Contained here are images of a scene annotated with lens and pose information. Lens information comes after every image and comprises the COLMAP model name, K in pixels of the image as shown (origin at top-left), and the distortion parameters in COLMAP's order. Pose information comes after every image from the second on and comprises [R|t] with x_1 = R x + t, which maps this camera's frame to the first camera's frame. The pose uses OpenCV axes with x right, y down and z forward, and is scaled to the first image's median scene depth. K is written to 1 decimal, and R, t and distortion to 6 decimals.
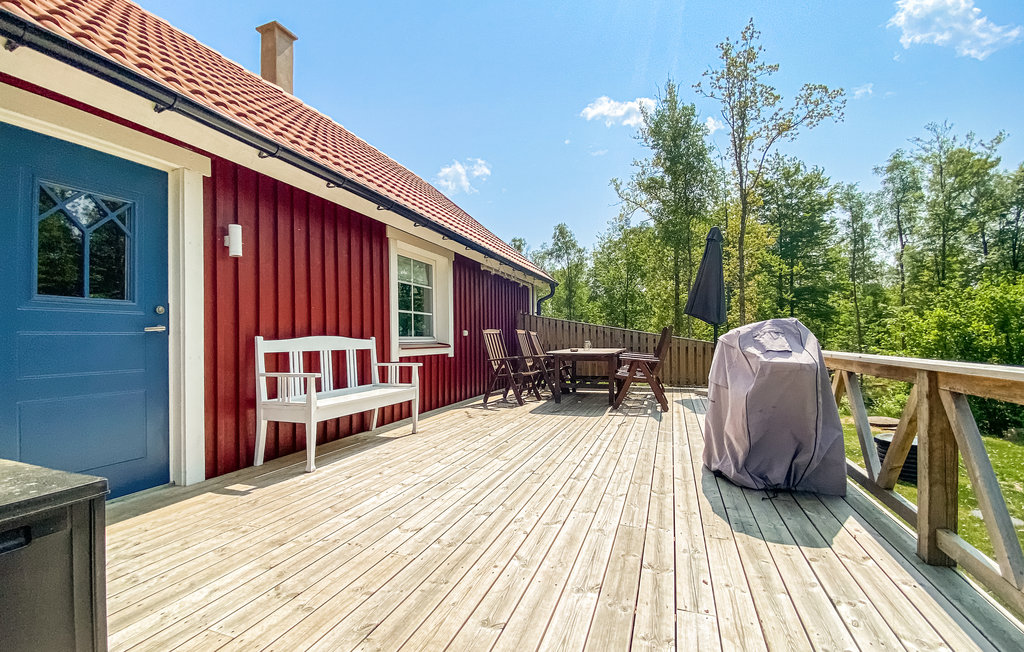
lens RADIAL K [[477.0, 0, 511.5], [0, 477.0, 343.4], [0, 0, 1]] dist [0.006089, -0.012835]
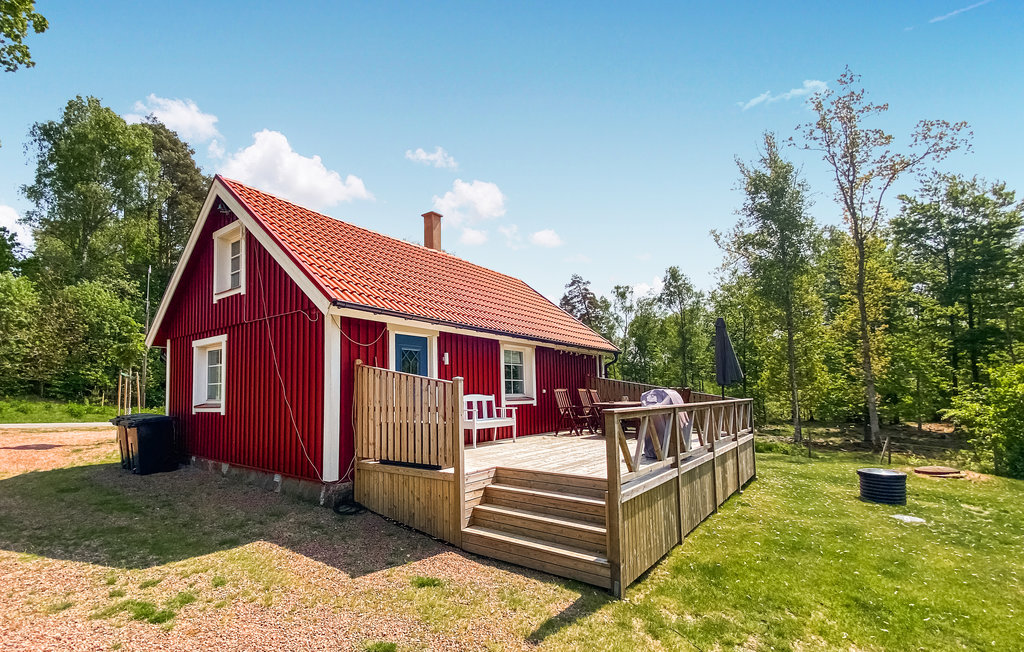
lens RADIAL K [[477.0, 0, 451.1], [0, 477.0, 357.0], [0, 0, 1]] dist [0.006089, -0.012835]
pose [[0.946239, -0.025330, -0.322474, 0.130110], [-0.001907, 0.996475, -0.083868, -0.001382], [0.323462, 0.079974, 0.942856, -0.646047]]
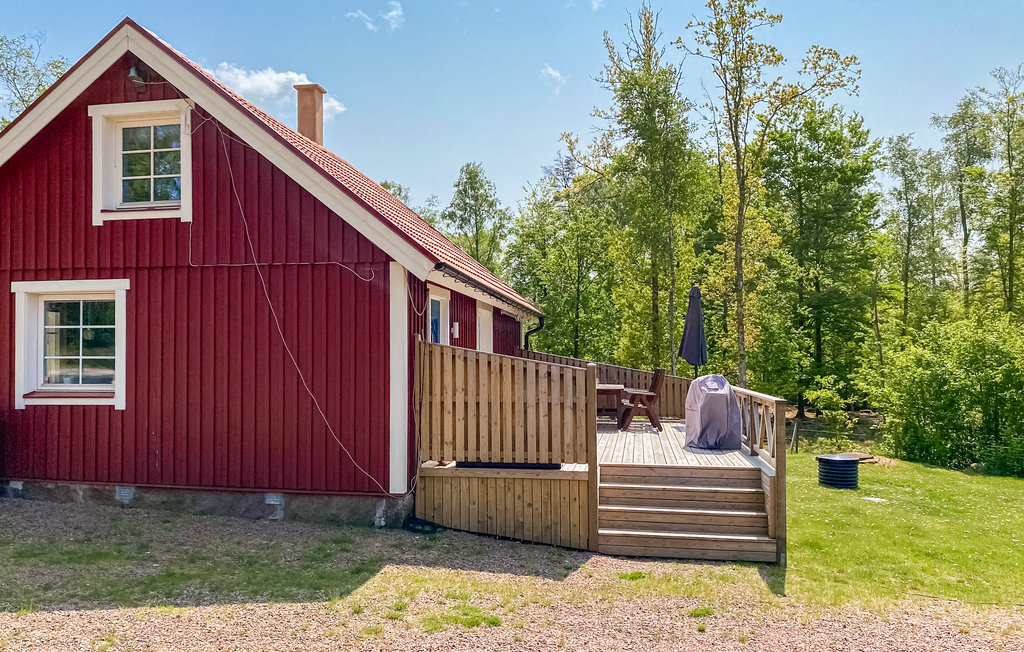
lens RADIAL K [[821.8, 0, 508.1], [0, 821.8, 320.5], [0, 0, 1]] dist [-0.002156, 0.010240]
pose [[0.986931, 0.019809, 0.159923, -0.401876], [-0.010016, 0.998038, -0.061812, -0.020452], [-0.160834, 0.059402, 0.985192, -1.051364]]
